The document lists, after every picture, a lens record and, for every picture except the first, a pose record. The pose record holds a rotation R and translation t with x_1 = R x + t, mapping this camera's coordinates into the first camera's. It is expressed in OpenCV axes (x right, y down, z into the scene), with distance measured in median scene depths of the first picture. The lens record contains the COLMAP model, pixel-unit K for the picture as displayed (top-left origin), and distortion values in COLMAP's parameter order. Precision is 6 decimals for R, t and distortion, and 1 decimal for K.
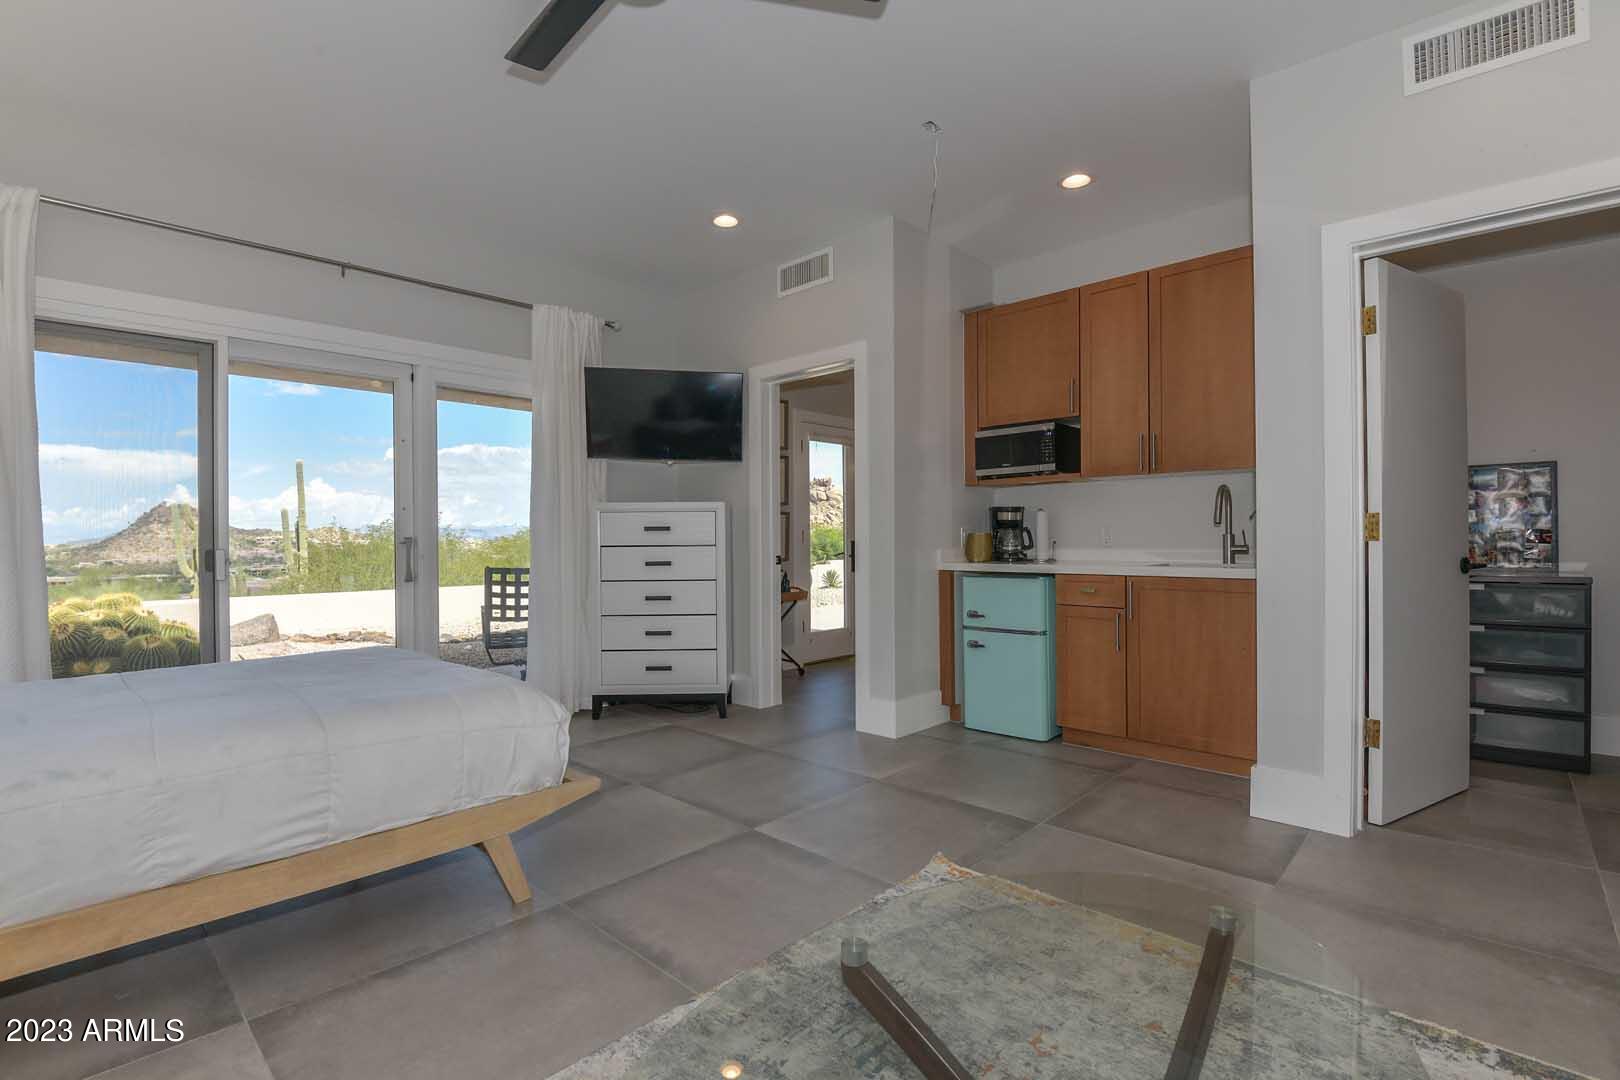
lens RADIAL K [[740.7, 0, 803.5], [0, 740.7, 535.7], [0, 0, 1]] dist [0.001200, -0.020022]
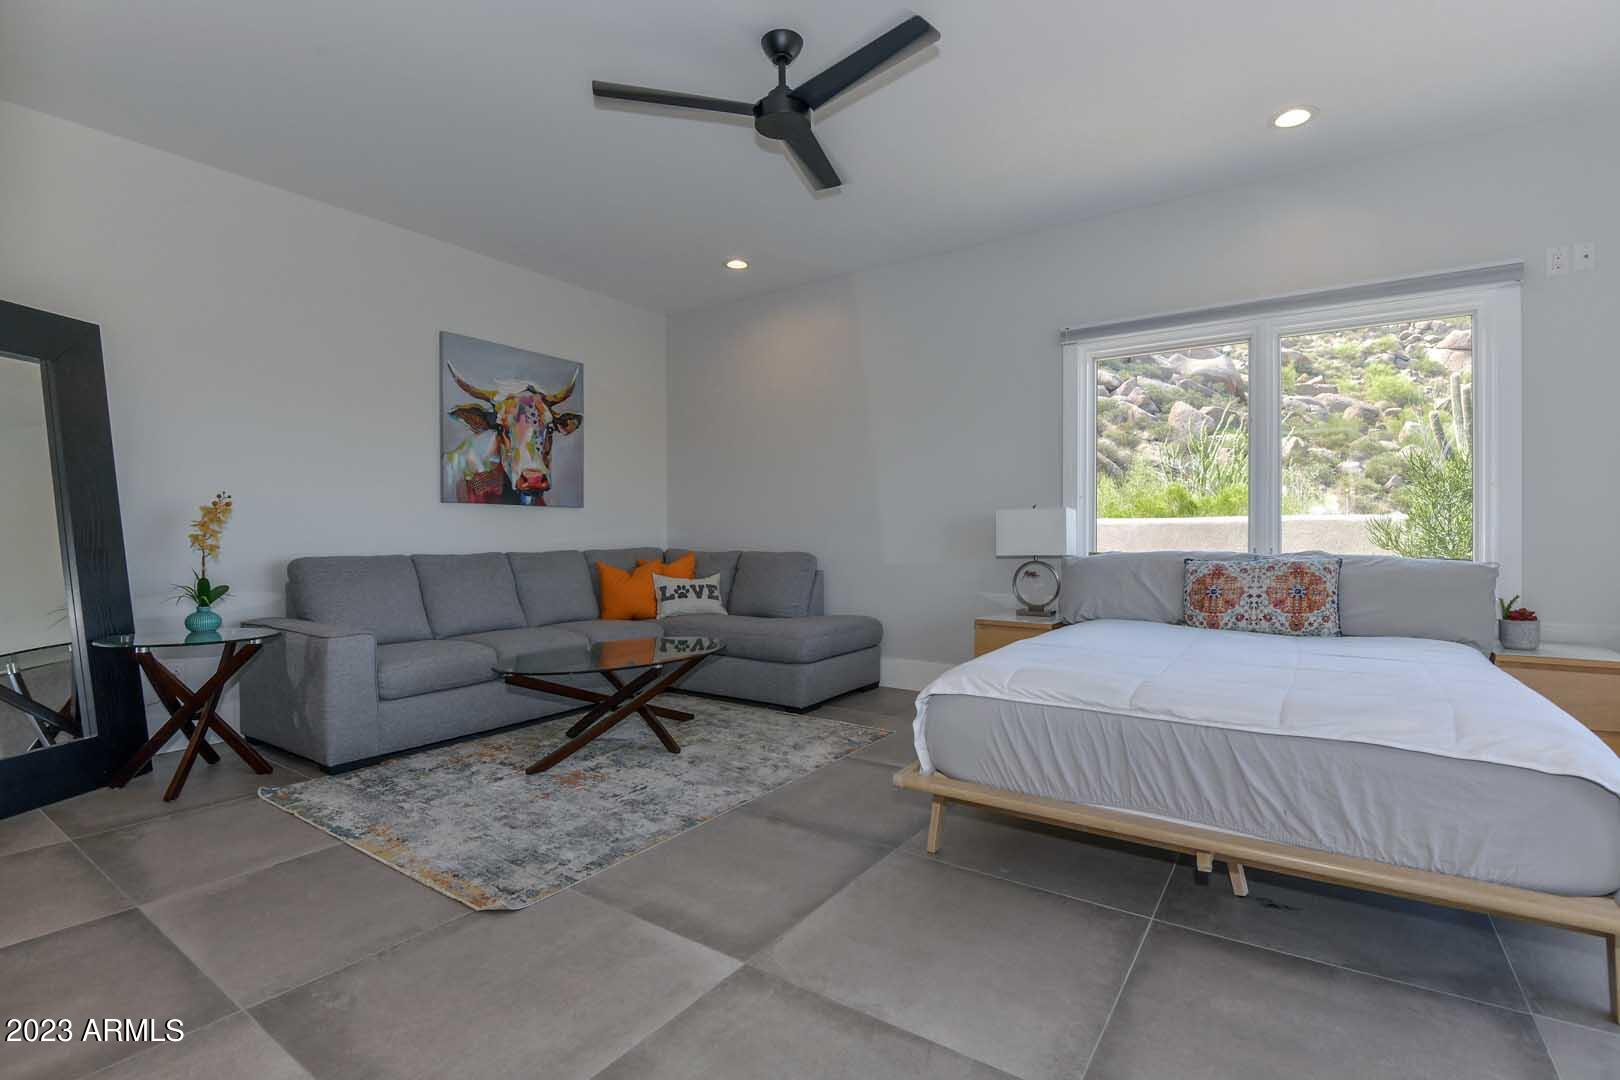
lens RADIAL K [[741.1, 0, 810.0], [0, 741.1, 540.0], [0, 0, 1]] dist [0.007743, -0.022294]
pose [[-0.987593, 0.006984, -0.156879, -0.020086], [0.006482, 0.999972, 0.003712, 0.020793], [0.156901, 0.002649, -0.987611, 1.302475]]
